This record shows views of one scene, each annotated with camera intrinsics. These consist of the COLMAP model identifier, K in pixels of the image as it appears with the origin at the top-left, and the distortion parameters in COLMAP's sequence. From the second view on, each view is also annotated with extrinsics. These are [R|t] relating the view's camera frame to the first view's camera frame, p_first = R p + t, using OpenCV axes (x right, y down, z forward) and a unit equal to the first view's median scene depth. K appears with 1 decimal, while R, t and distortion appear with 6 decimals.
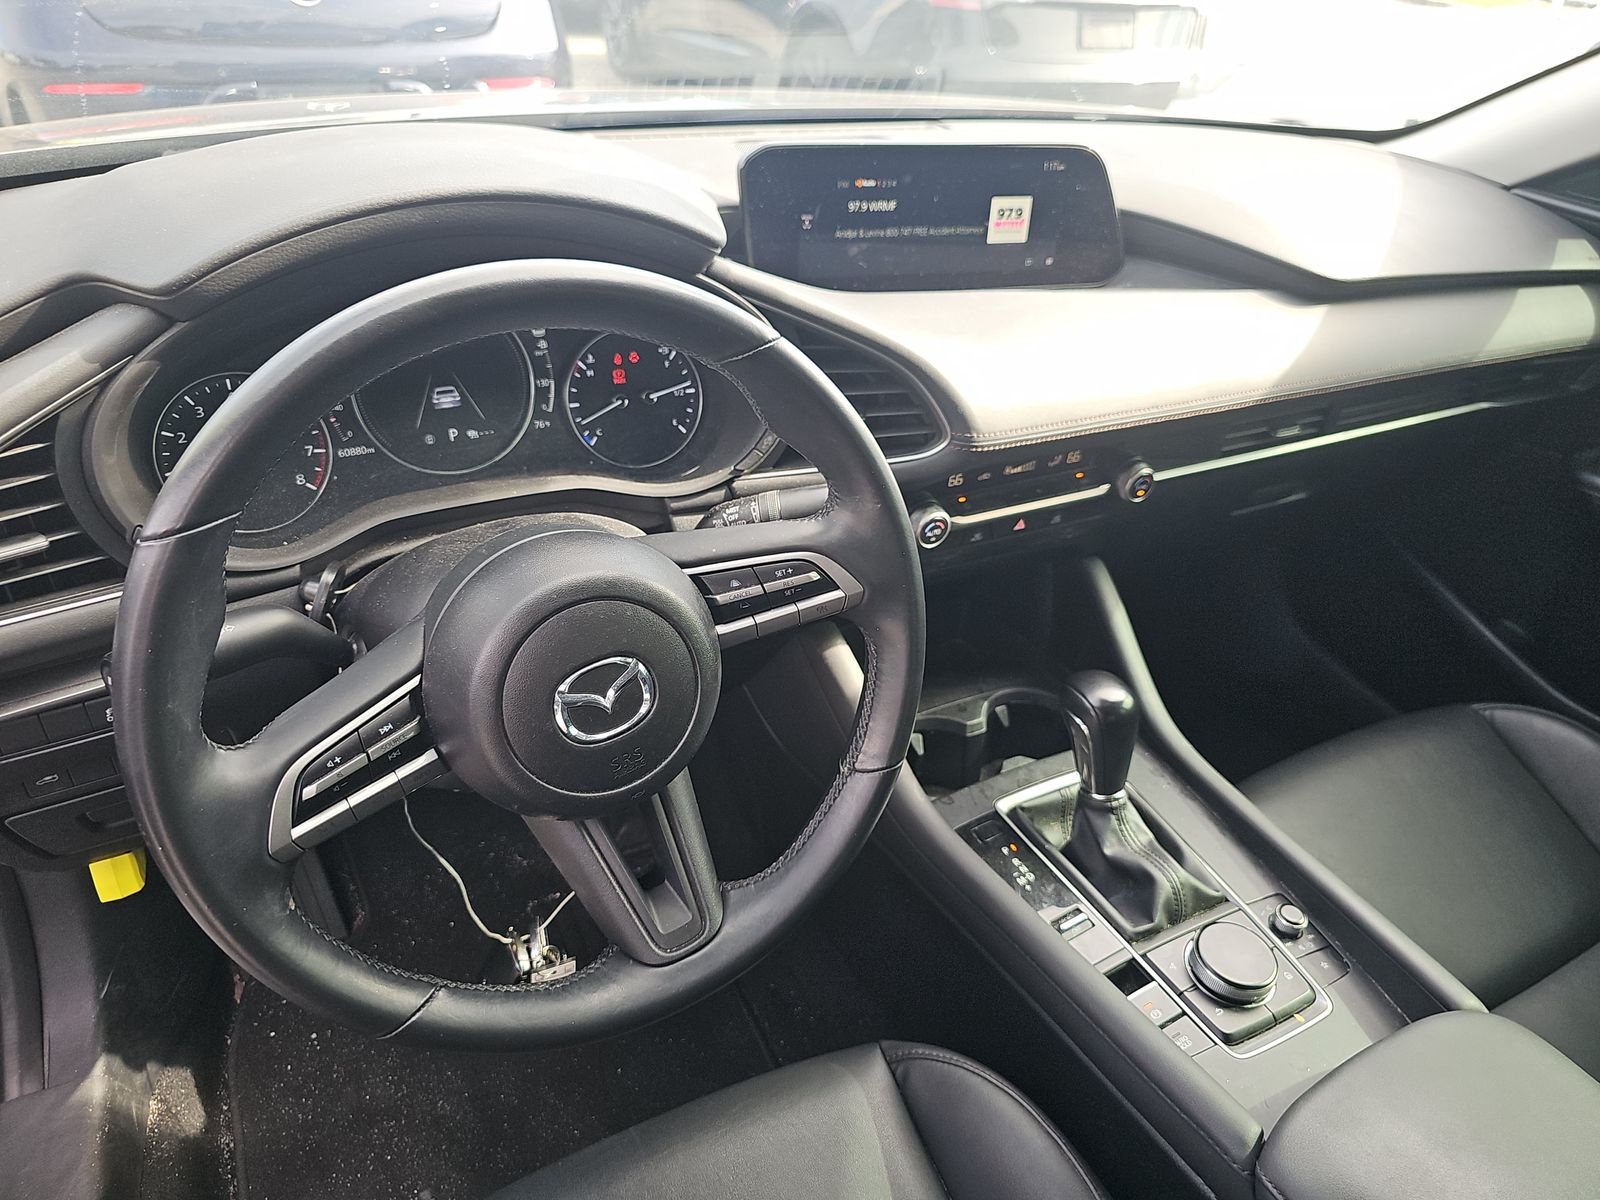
lens RADIAL K [[1063.5, 0, 806.9], [0, 1063.5, 604.5], [0, 0, 1]] dist [0.063502, -0.056353]
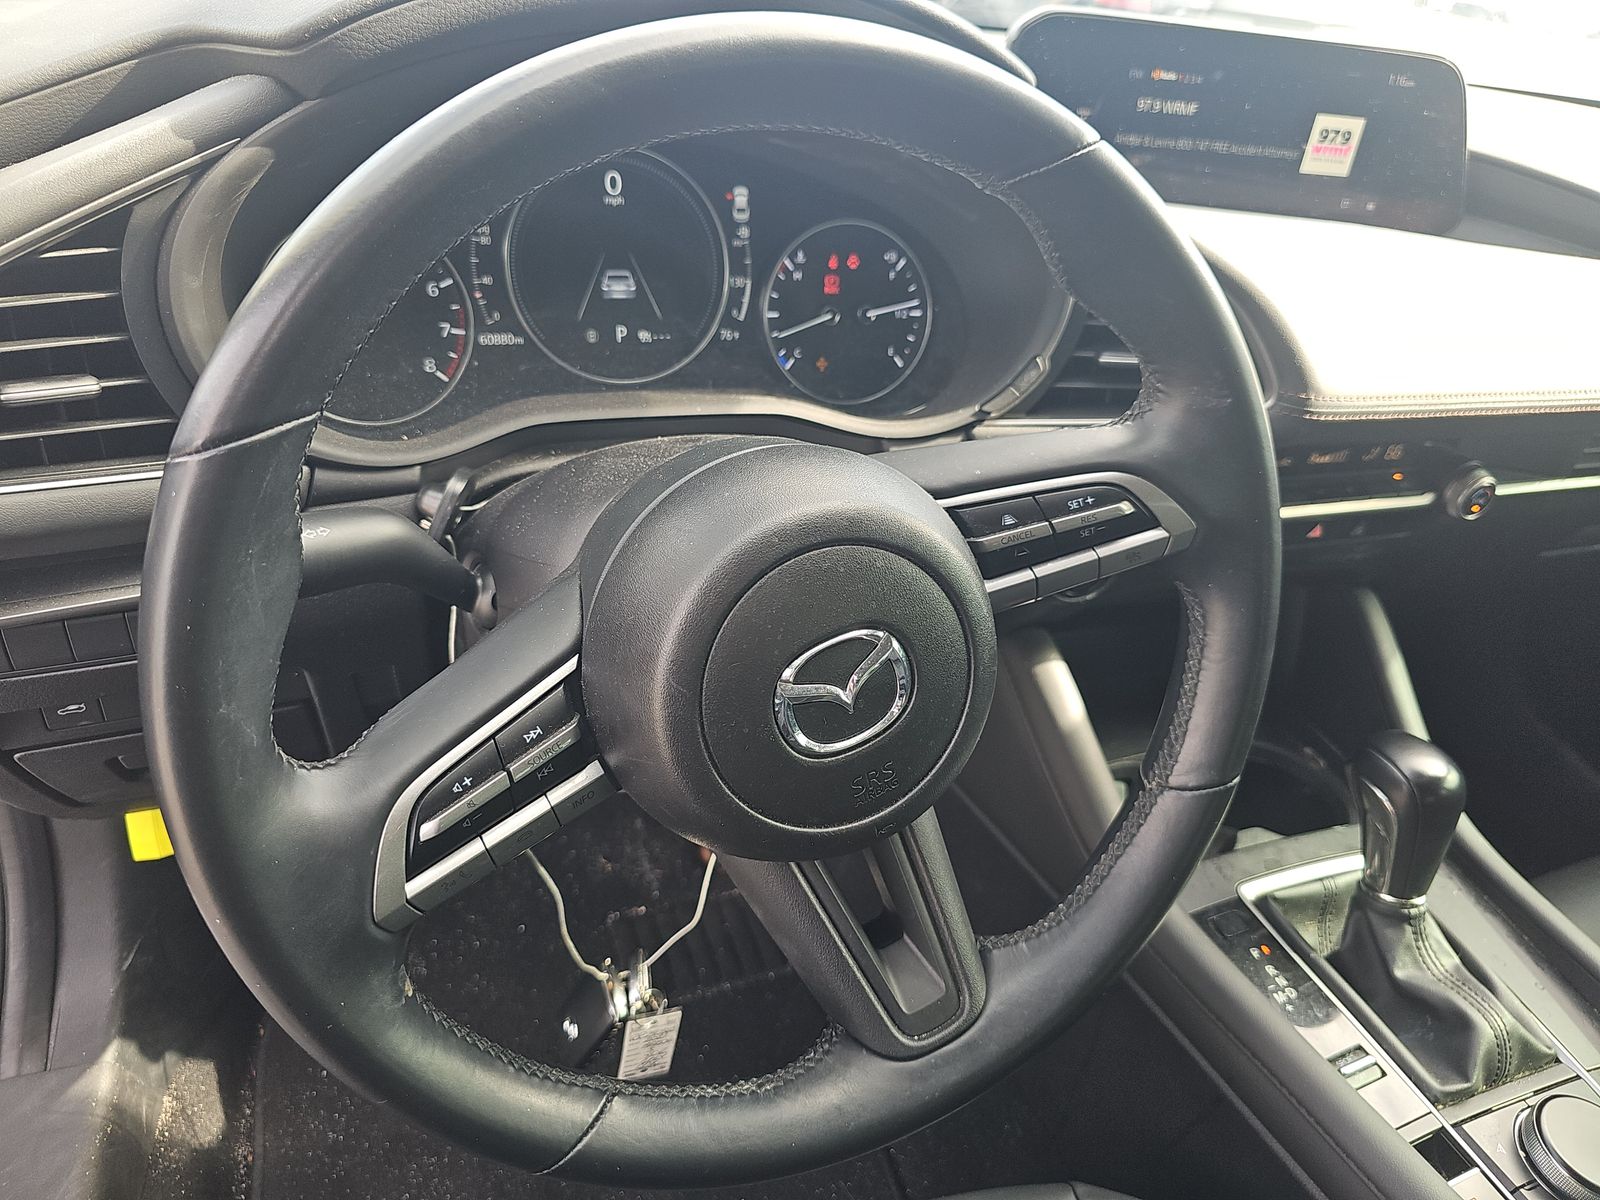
lens RADIAL K [[1069.4, 0, 800.0], [0, 1069.4, 600.0], [0, 0, 1]] dist [0.053531, -0.056310]
pose [[0.991084, 0.113423, -0.069913, -0.116075], [-0.114441, 0.993372, -0.010719, 0.026991], [0.068234, 0.018625, 0.997496, 0.214774]]
